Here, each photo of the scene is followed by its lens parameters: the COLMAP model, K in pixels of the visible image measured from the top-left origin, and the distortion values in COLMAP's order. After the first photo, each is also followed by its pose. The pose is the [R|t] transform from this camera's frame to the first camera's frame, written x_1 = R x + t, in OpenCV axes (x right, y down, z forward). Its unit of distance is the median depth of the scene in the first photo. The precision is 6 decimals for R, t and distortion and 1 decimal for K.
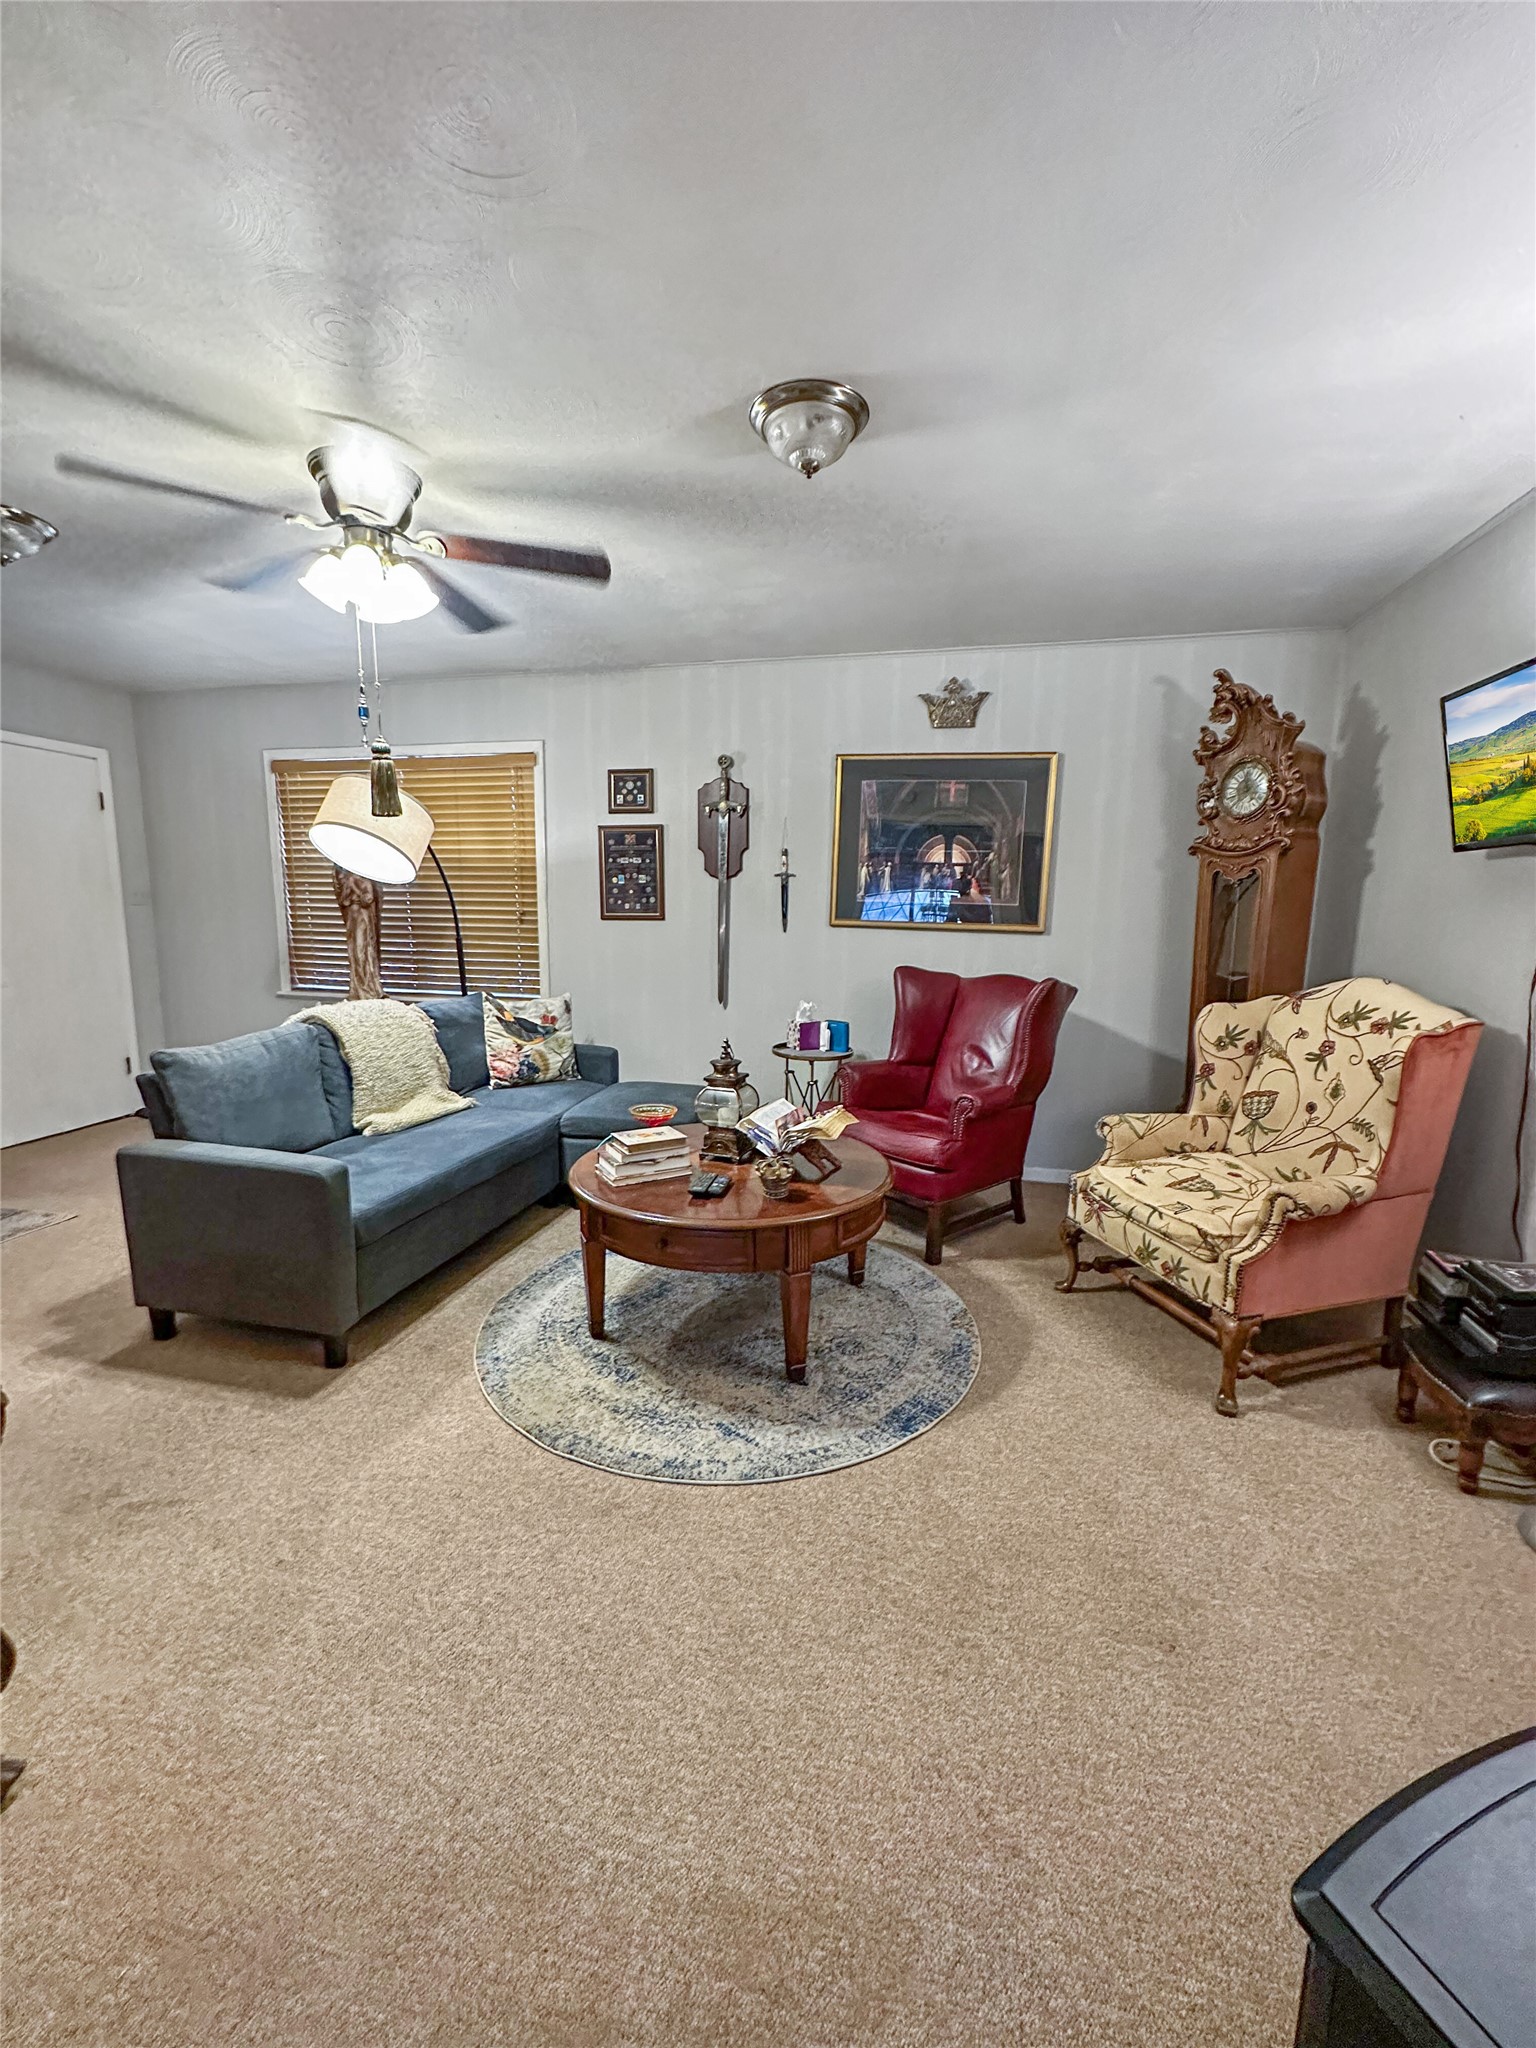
lens RADIAL K [[824.3, 0, 771.3], [0, 824.3, 1029.4], [0, 0, 1]] dist [-0.004213, 0.000899]
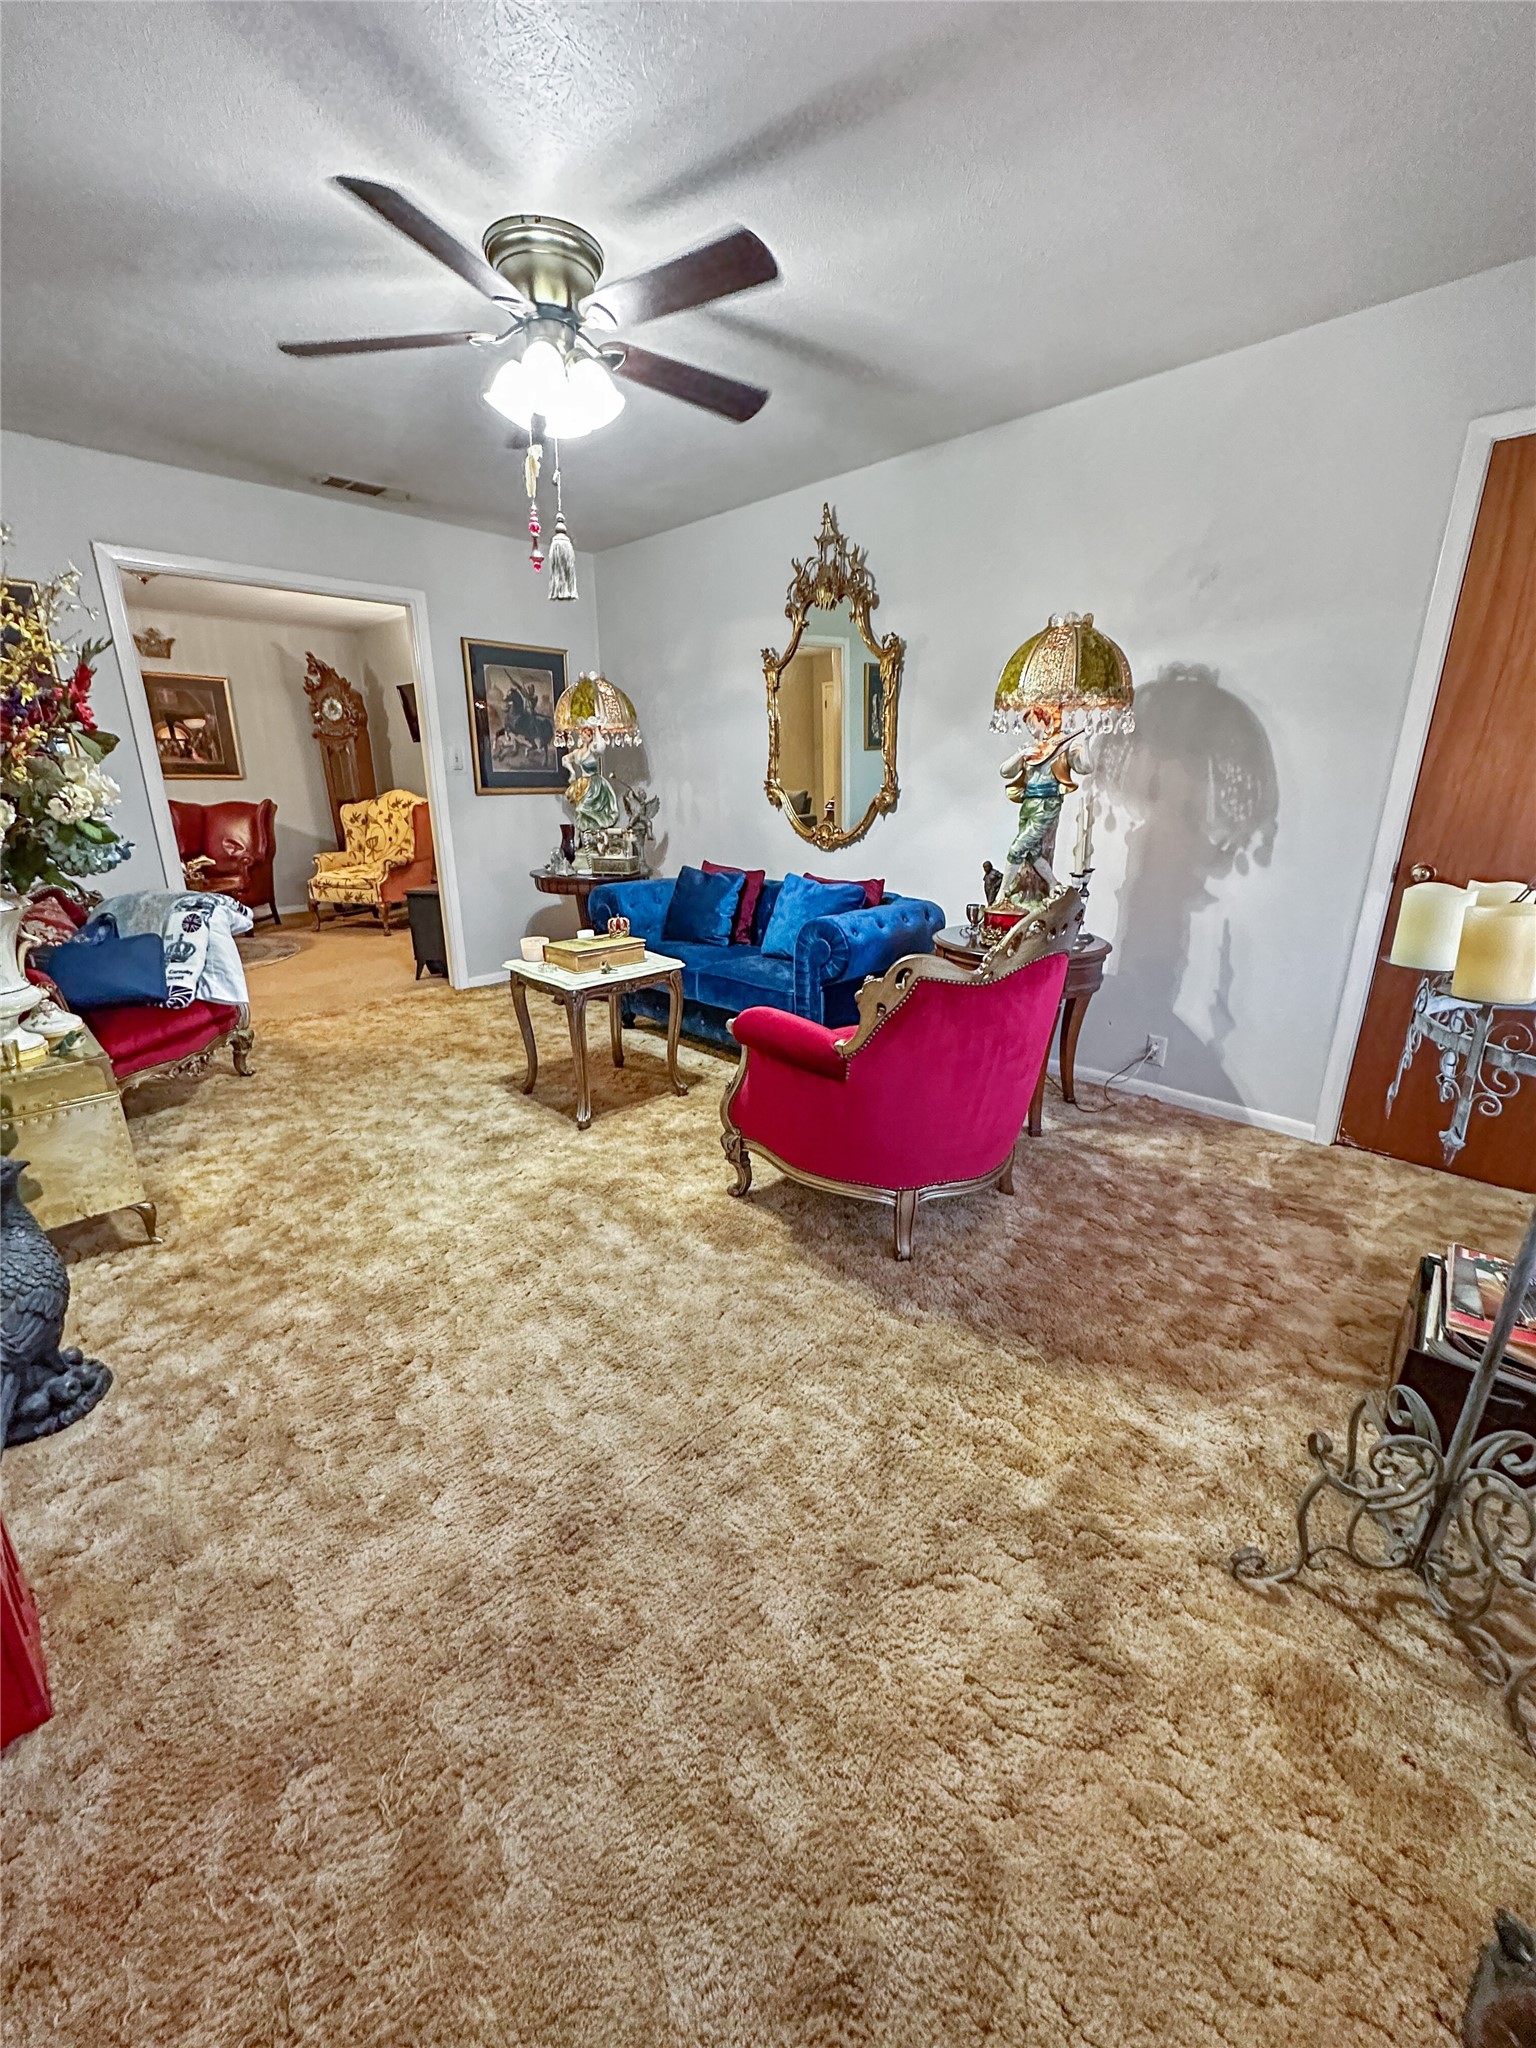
lens RADIAL K [[824.3, 0, 769.4], [0, 824.3, 1025.6], [0, 0, 1]] dist [-0.004213, 0.000899]
pose [[0.529912, -0.264980, 0.805592, -1.194627], [0.132475, 0.964135, 0.229988, 0.262670], [-0.837642, -0.015153, 0.546010, -1.781646]]
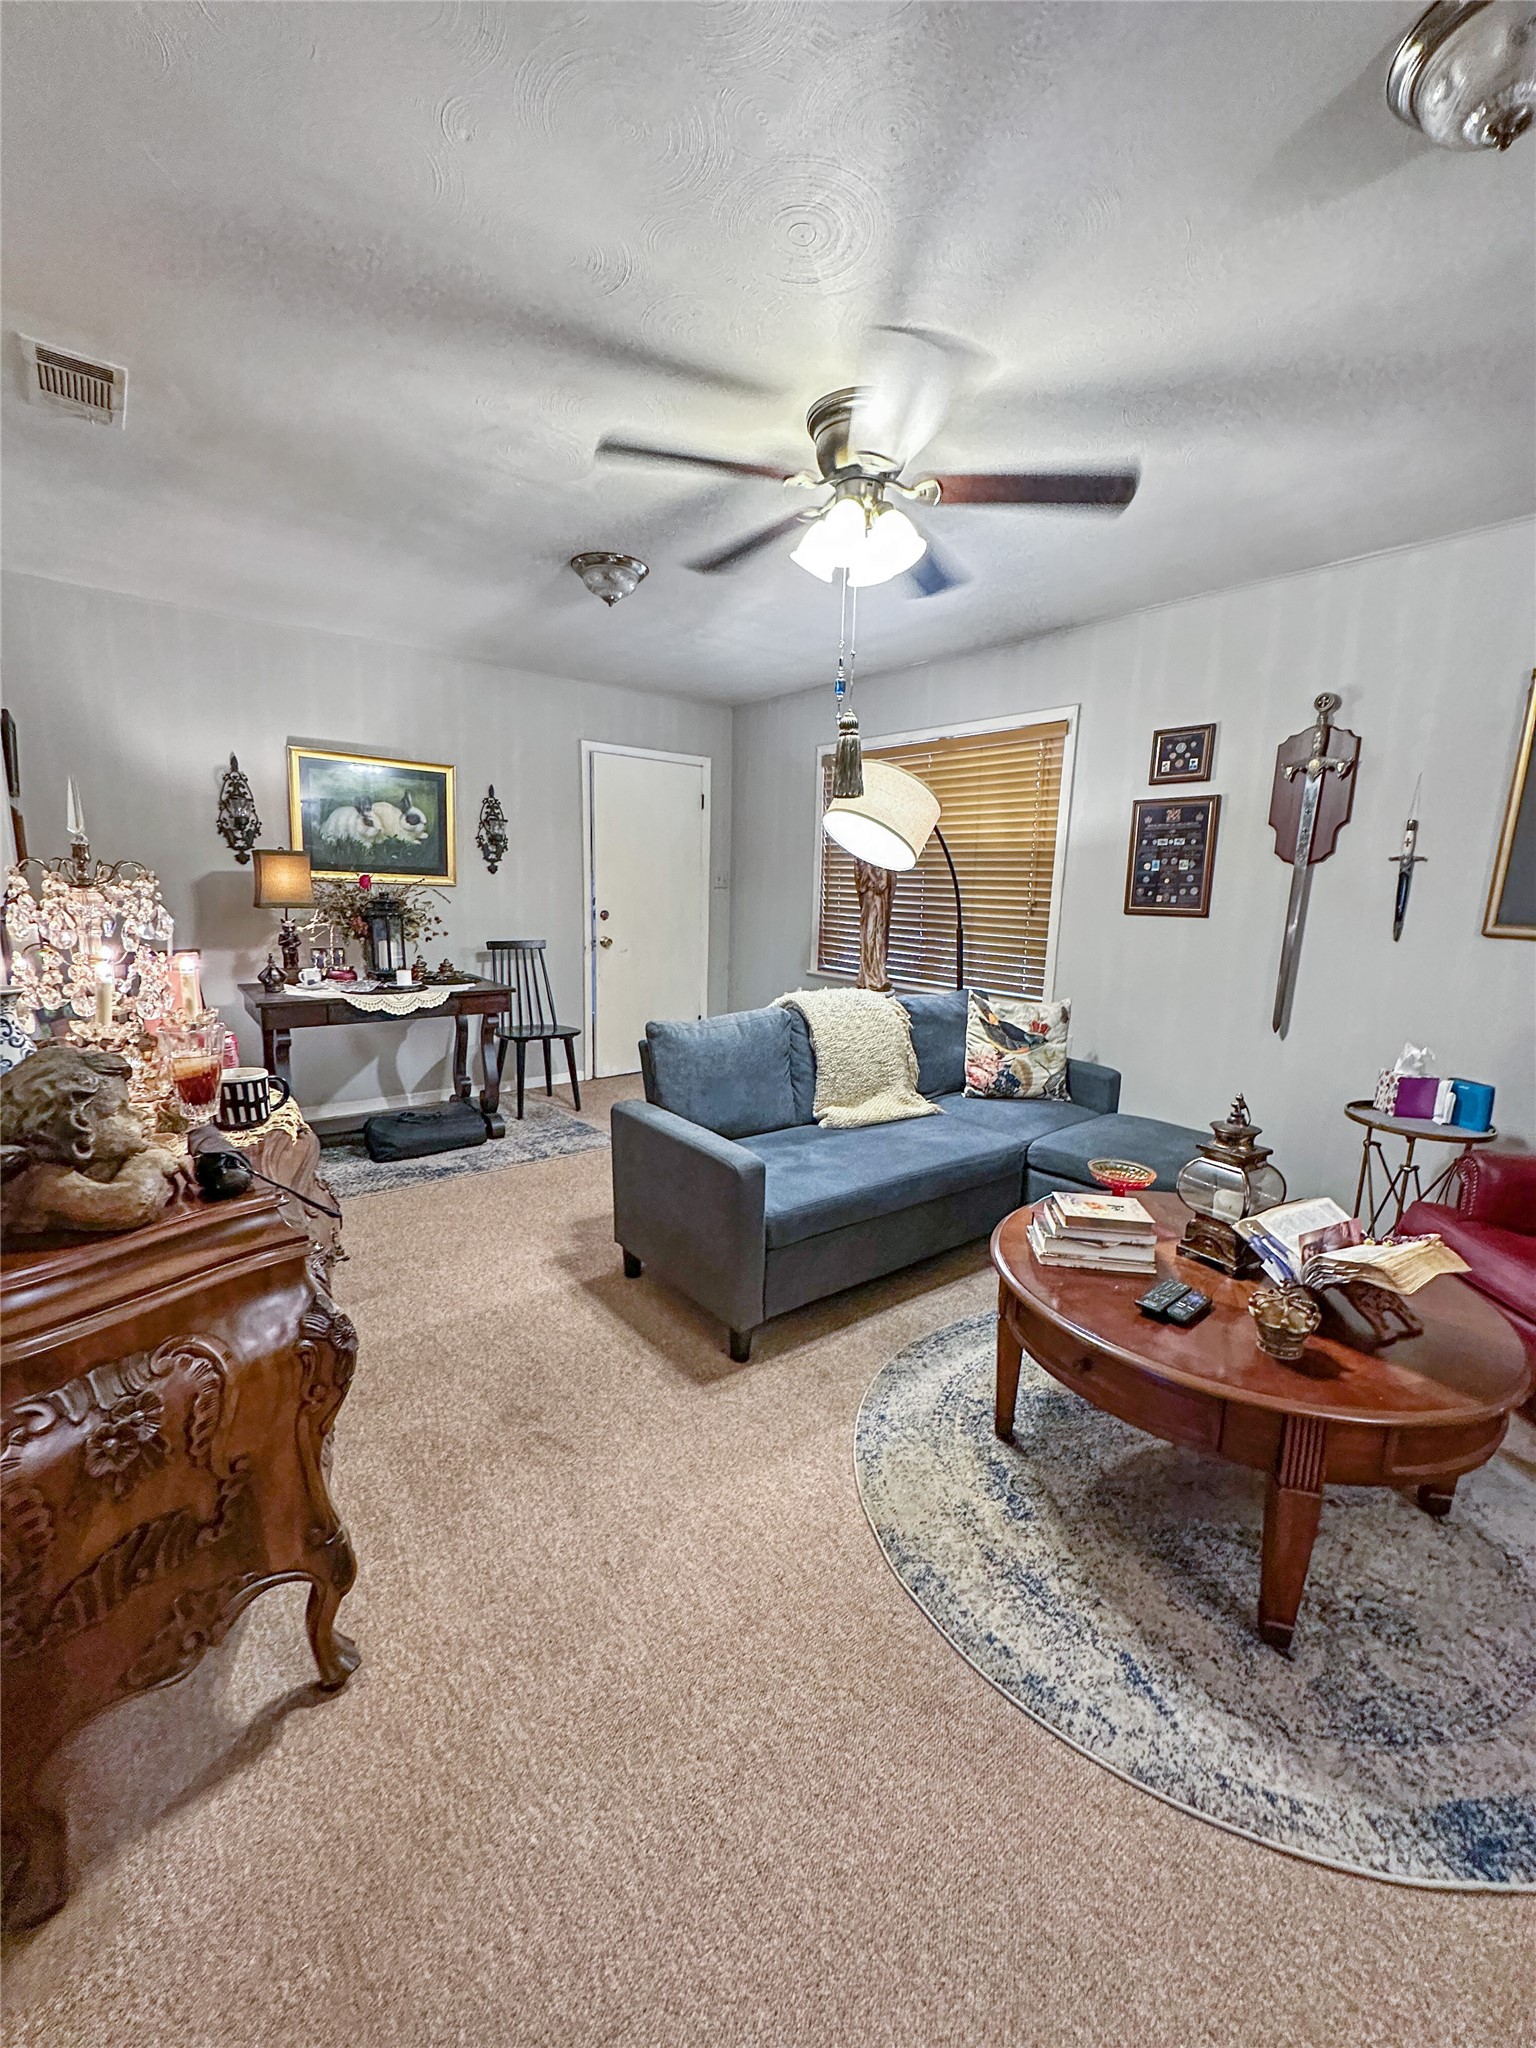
lens RADIAL K [[824.3, 0, 760.5], [0, 824.3, 1026.9], [0, 0, 1]] dist [-0.004213, 0.000899]
pose [[0.782597, 0.116513, -0.611528, 0.044669], [-0.108655, 0.992816, 0.050108, -0.035224], [0.612973, 0.027232, 0.789634, 0.195102]]
